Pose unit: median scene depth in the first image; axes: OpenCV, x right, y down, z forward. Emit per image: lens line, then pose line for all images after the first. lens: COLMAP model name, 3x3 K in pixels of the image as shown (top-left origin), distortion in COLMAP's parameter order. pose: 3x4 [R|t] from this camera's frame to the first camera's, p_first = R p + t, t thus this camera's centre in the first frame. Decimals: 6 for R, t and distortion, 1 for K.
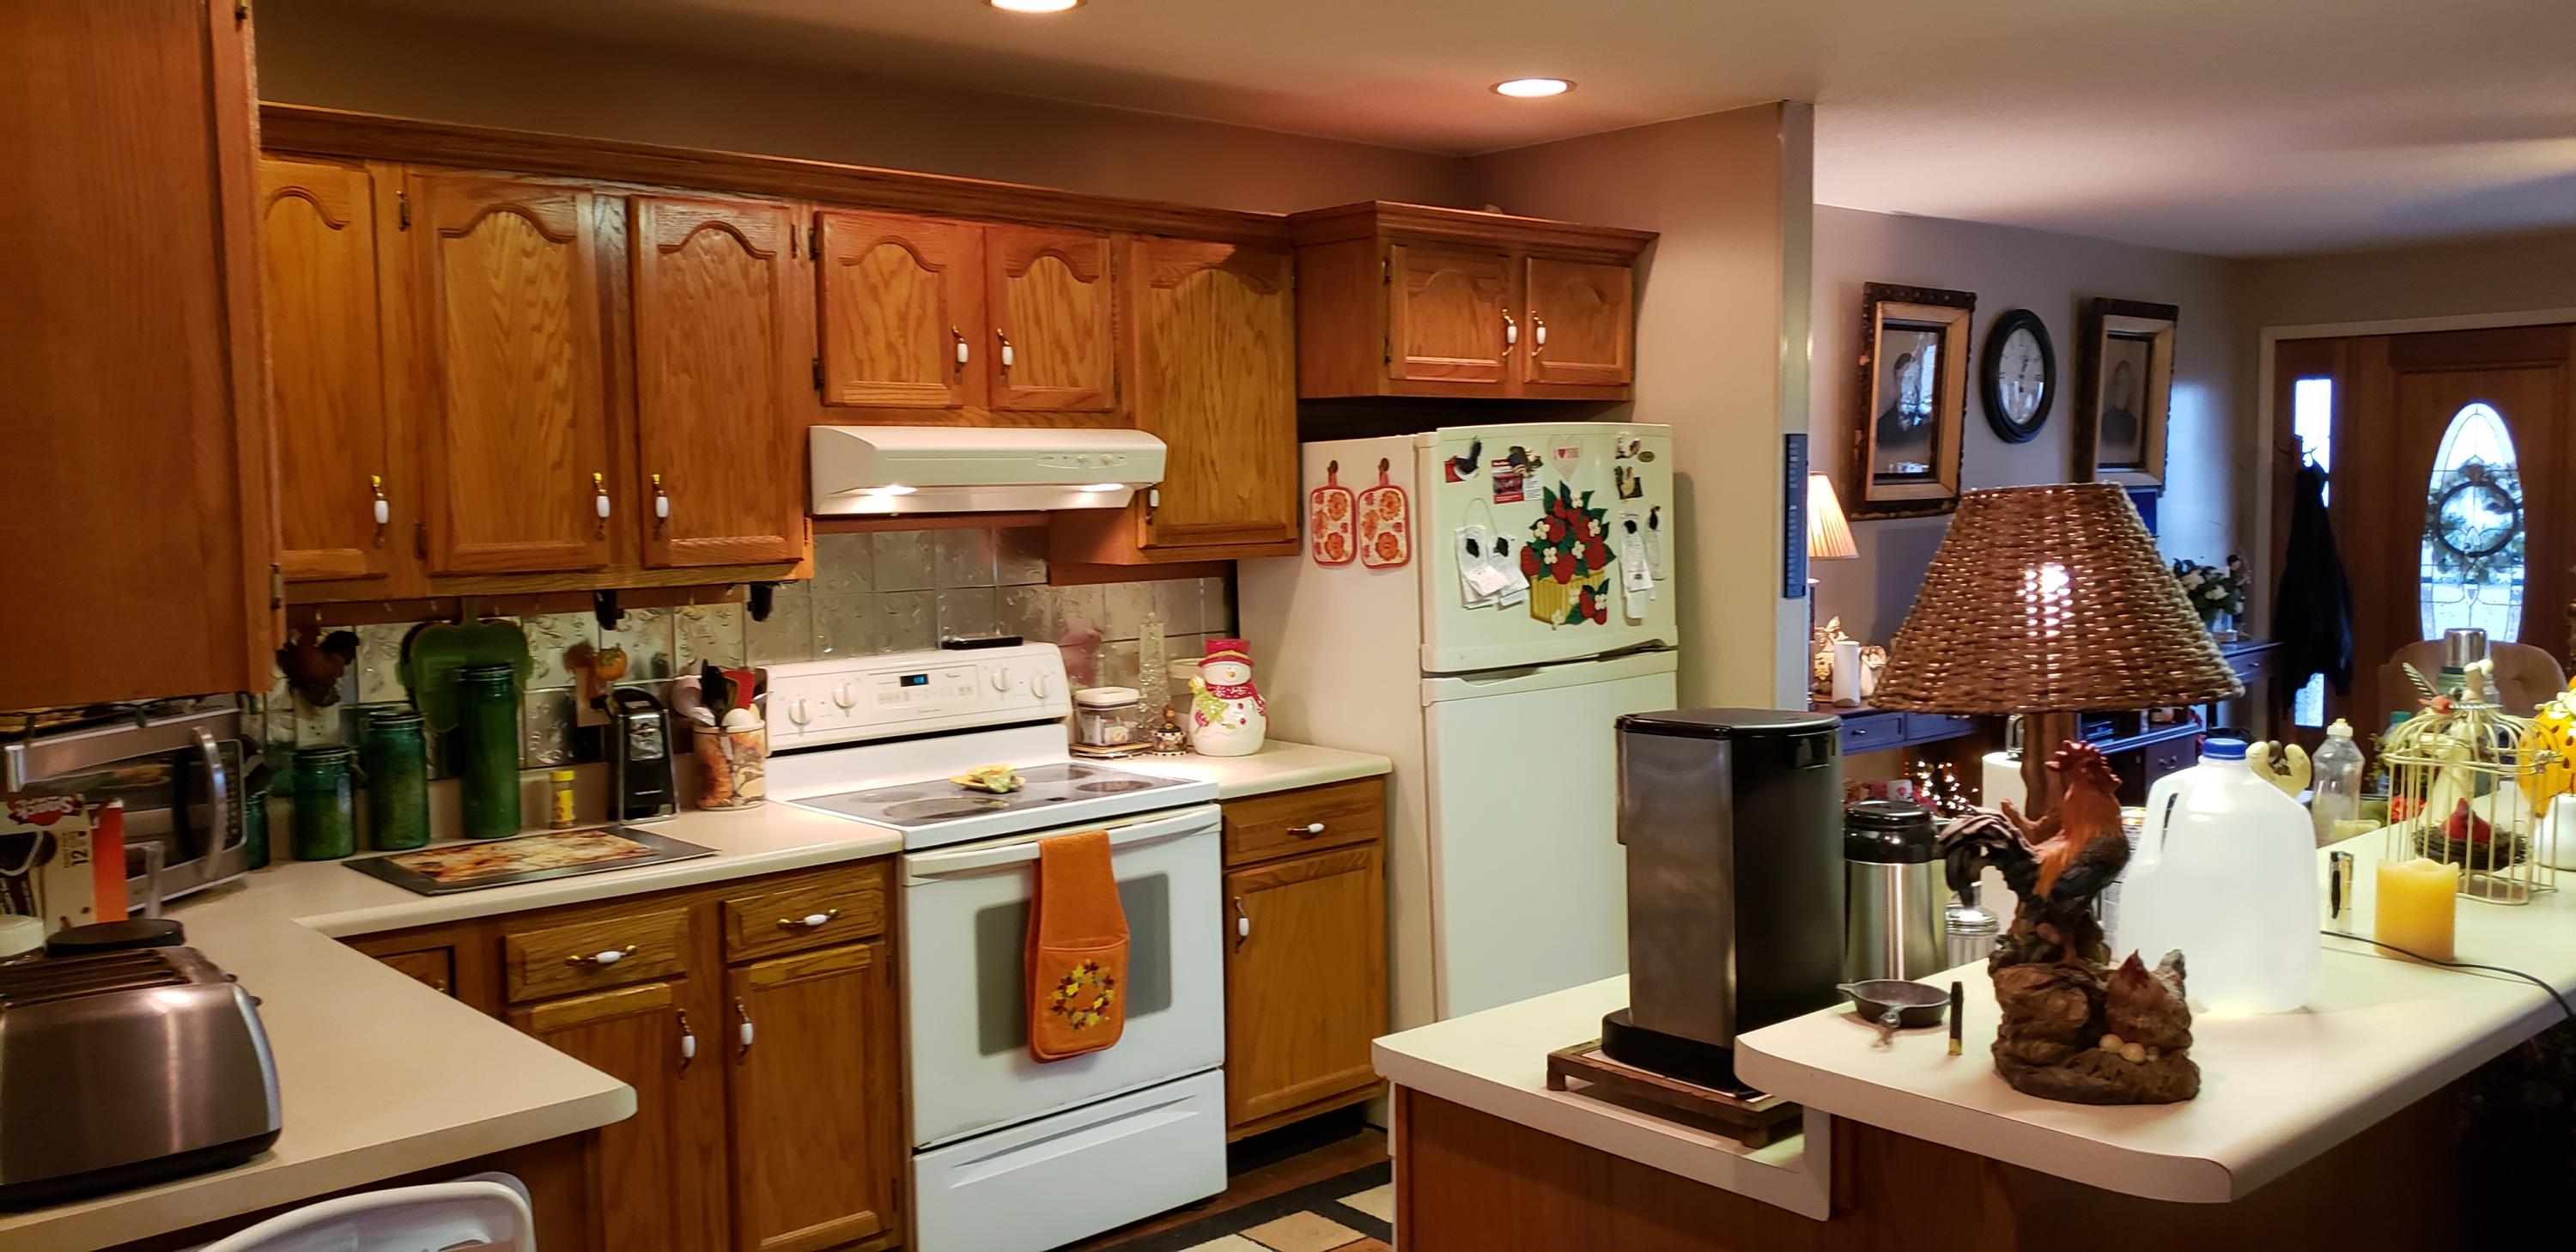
lens RADIAL K [[1950.1, 0, 1281.7], [0, 1950.1, 605.4], [0, 0, 1]] dist [0.007342, 0.001066]
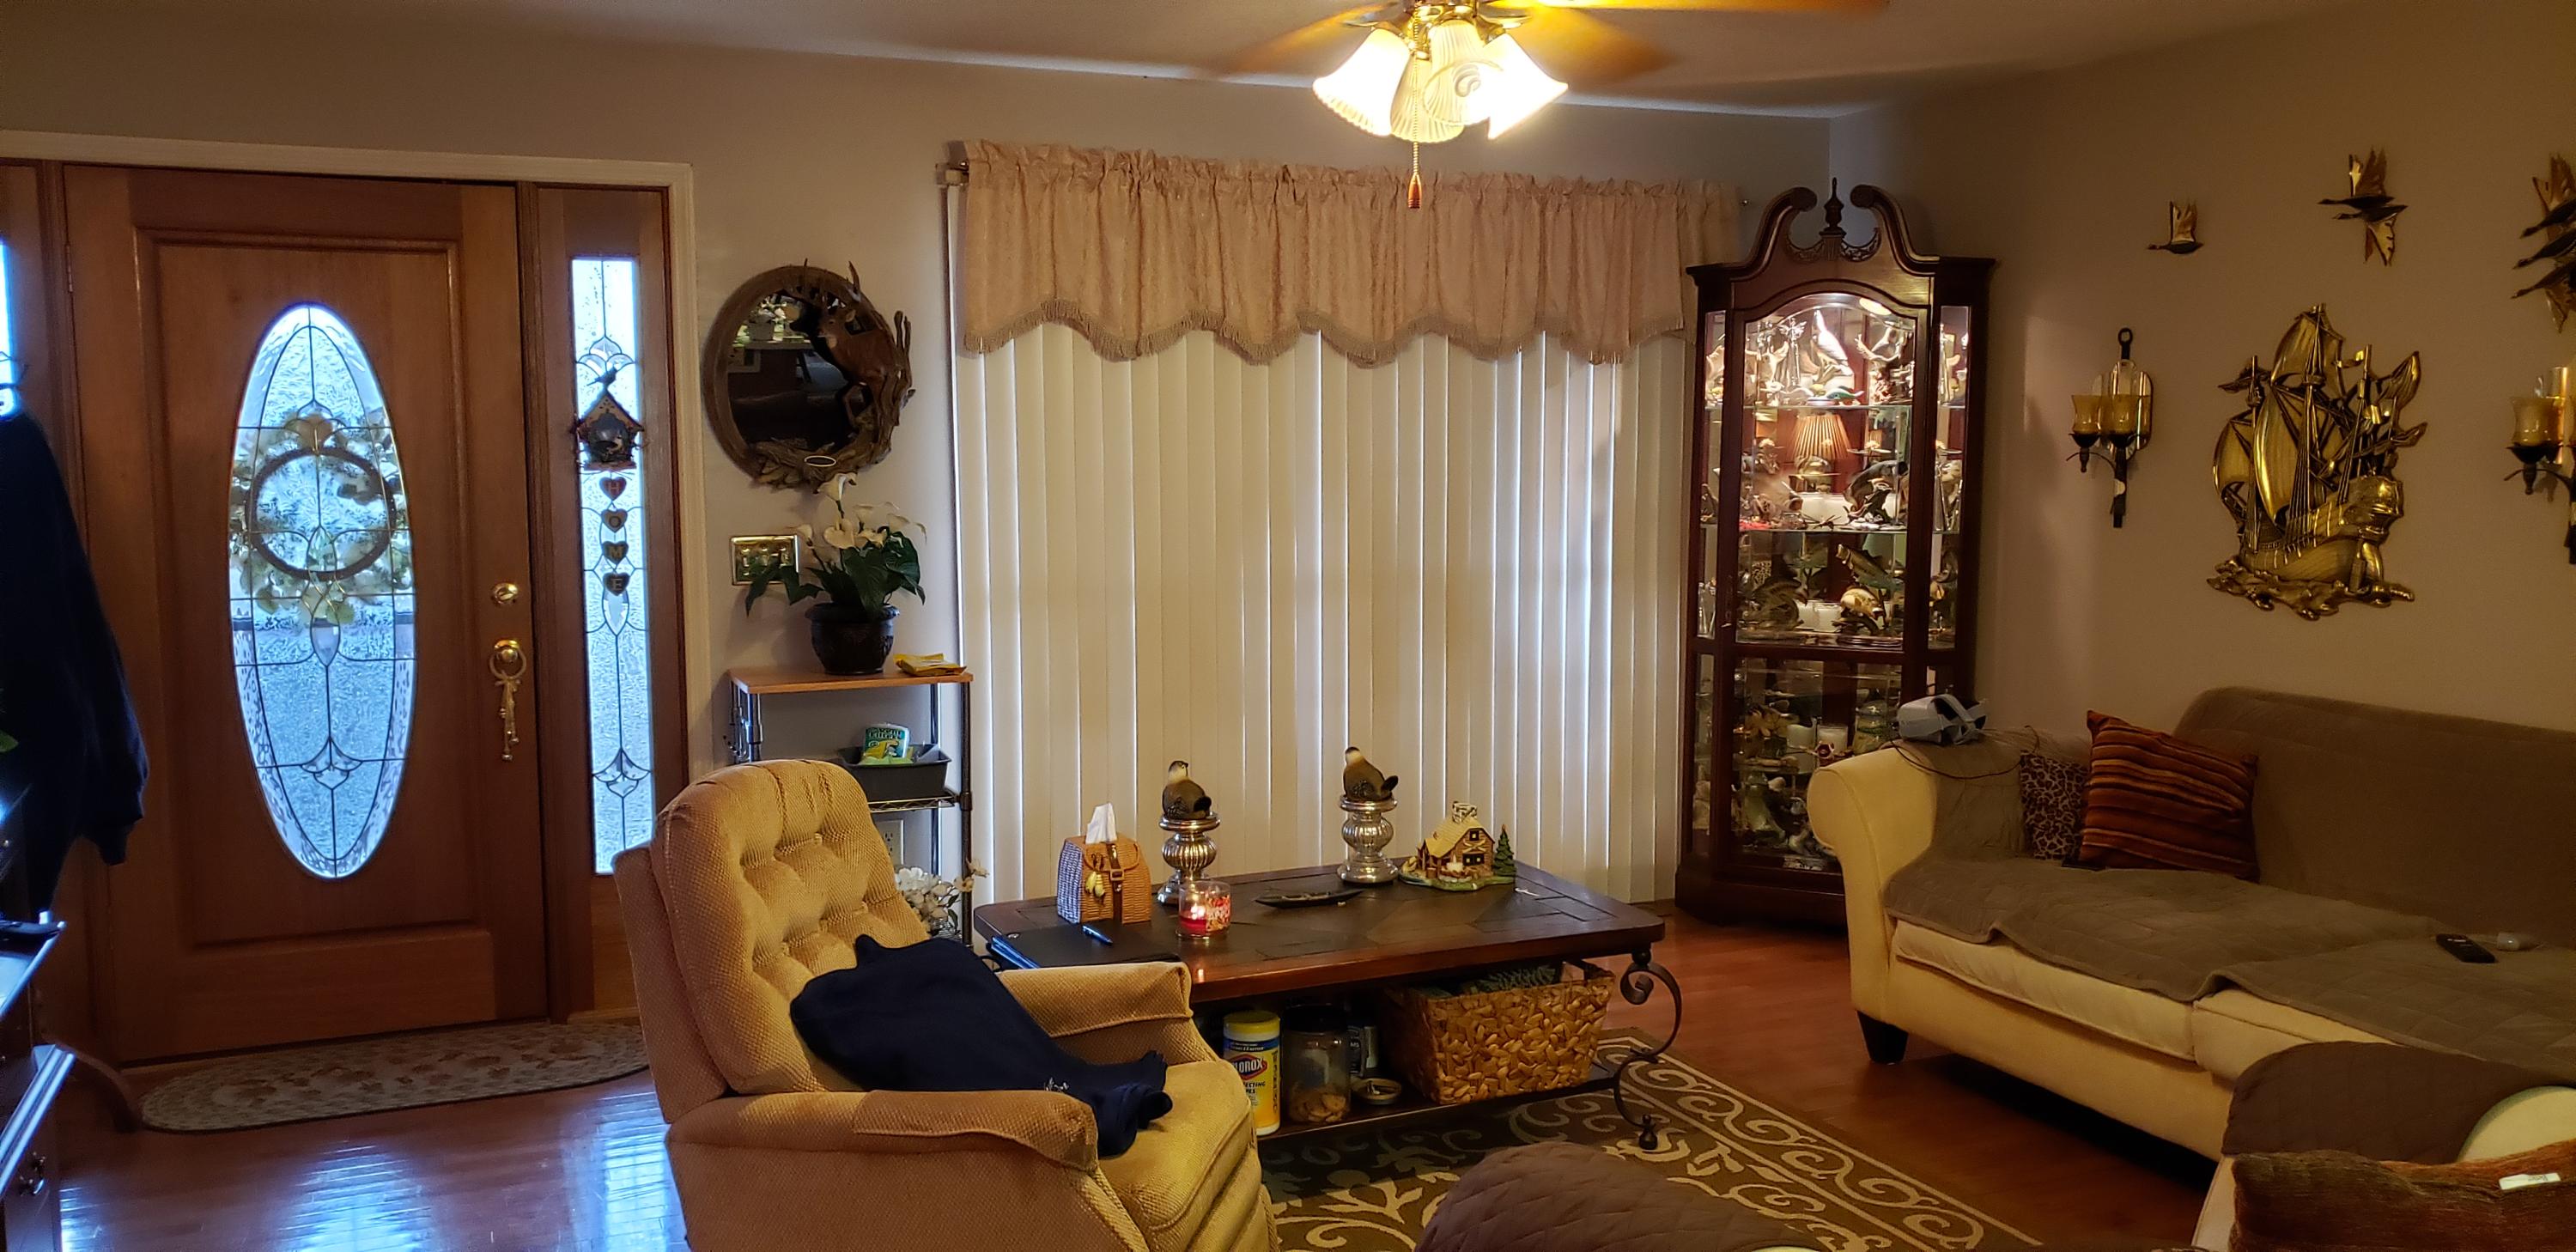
lens RADIAL K [[1950.1, 0, 1281.7], [0, 1950.1, 605.4], [0, 0, 1]] dist [0.007342, 0.001066]
pose [[0.299238, -0.072473, 0.951422, 0.160301], [0.072649, 0.995948, 0.053015, -0.028162], [-0.951409, 0.053255, 0.303291, 0.589154]]
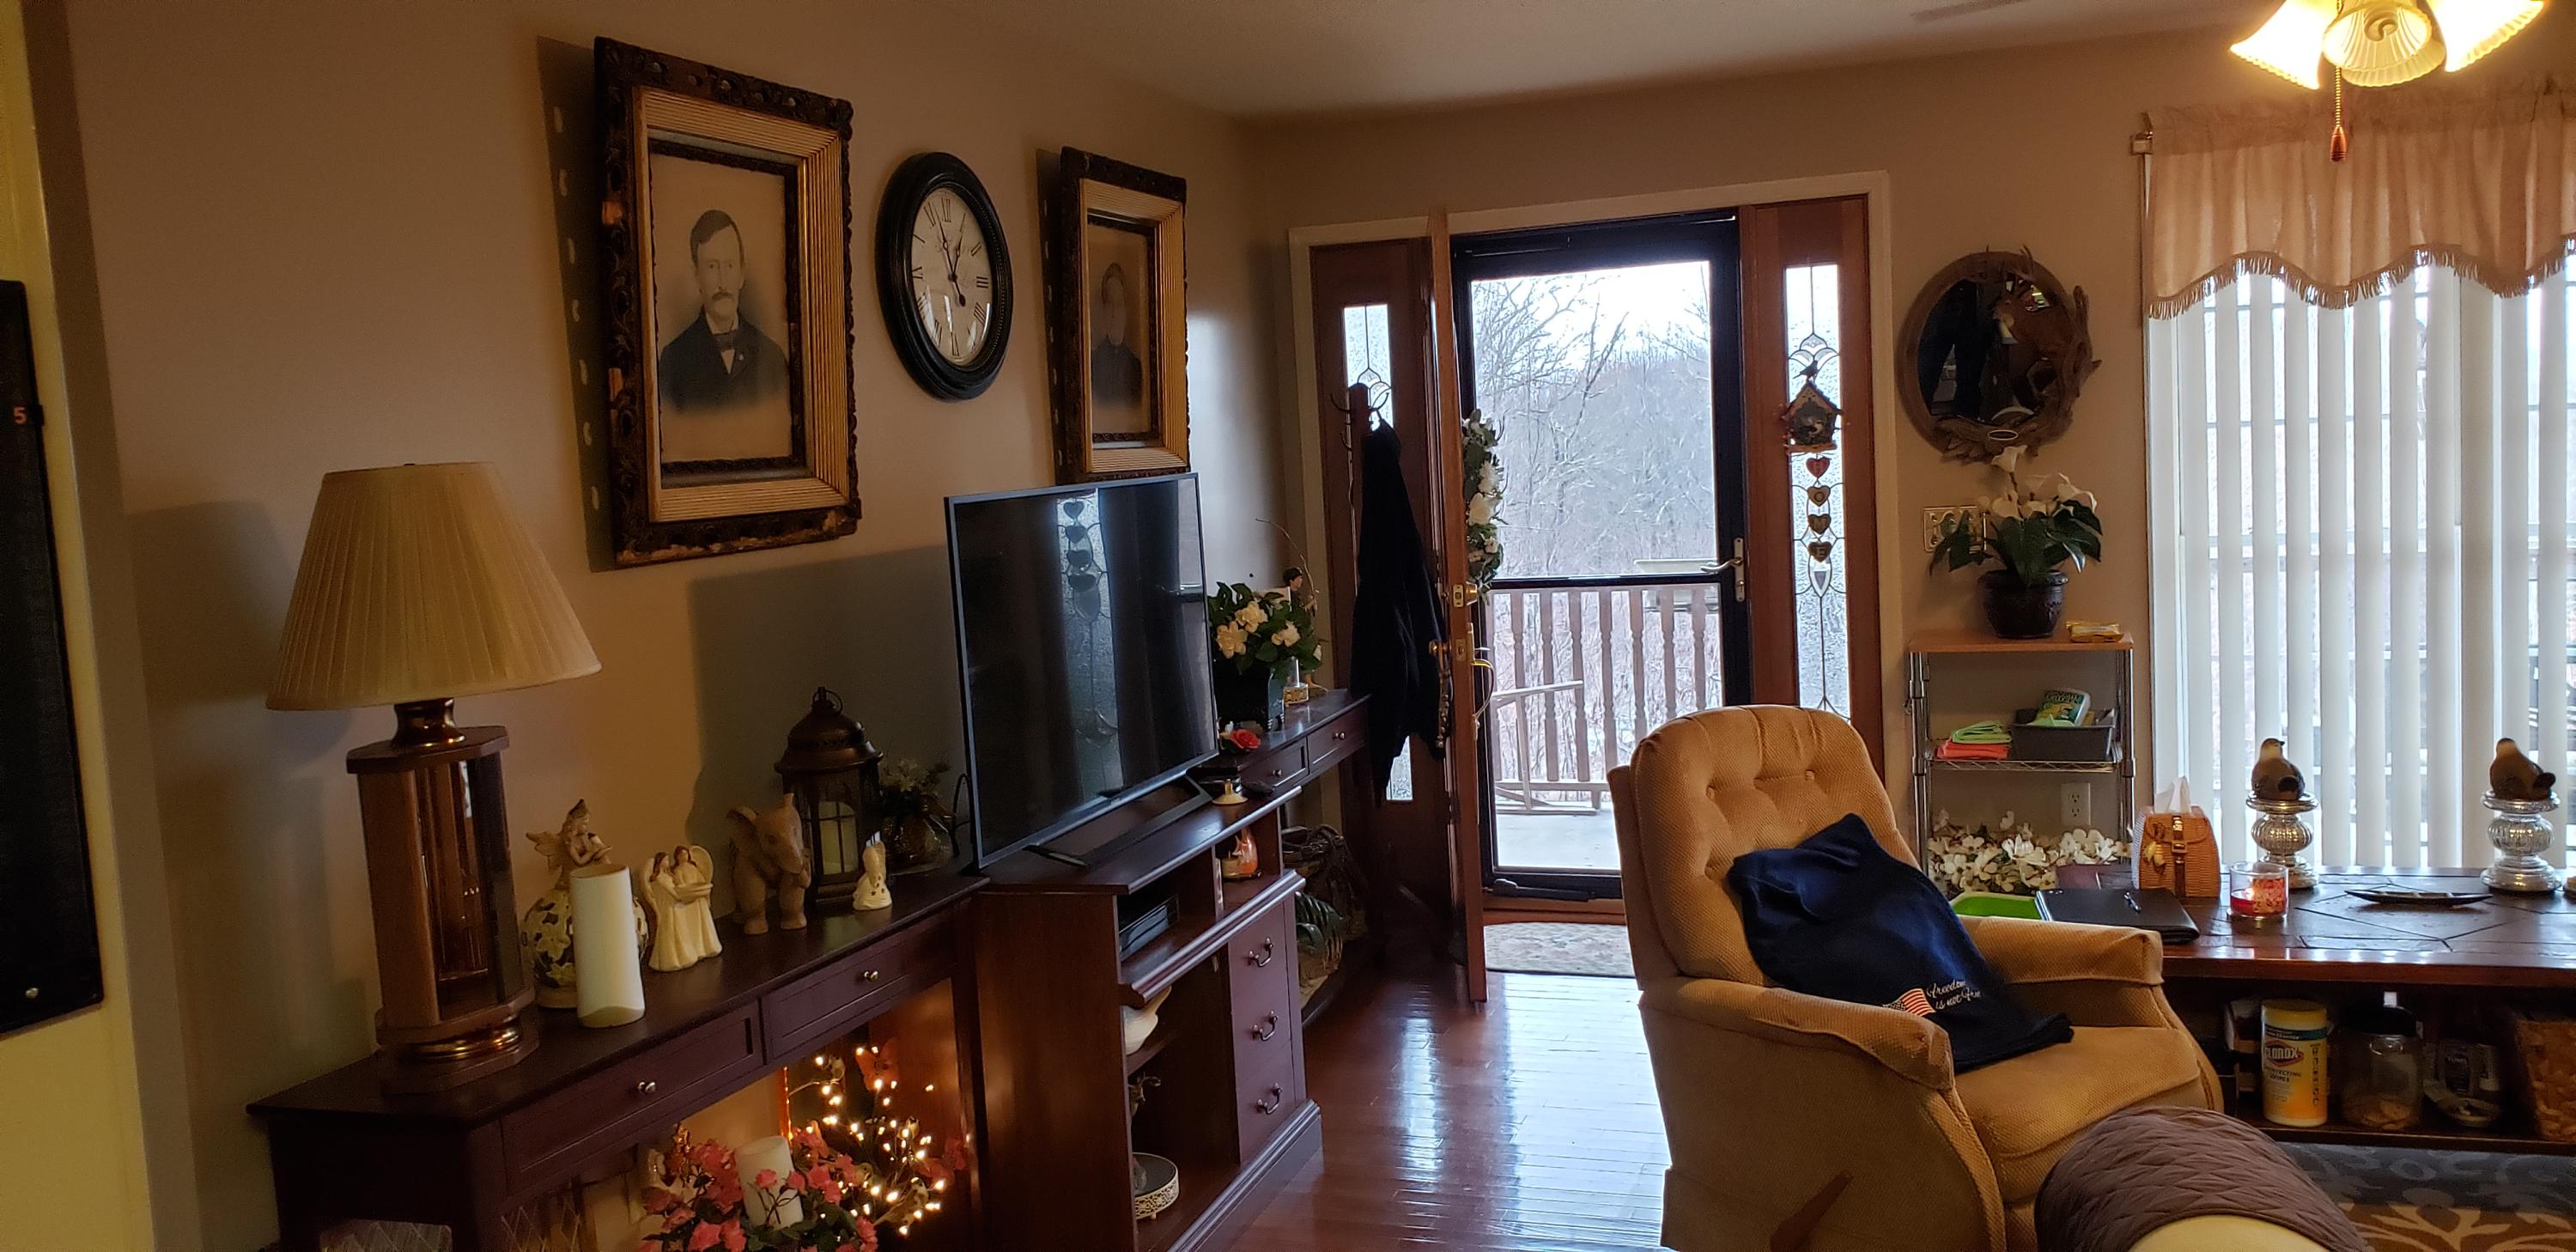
lens RADIAL K [[1931.8, 0, 1288.0], [0, 1931.8, 626.0], [0, 0, 1]] dist [0.000894, -0.001486]
pose [[0.870691, -0.085446, 0.484350, 0.181611], [0.083457, 0.996180, 0.025713, -0.024628], [-0.484697, 0.018035, 0.874496, 0.461477]]
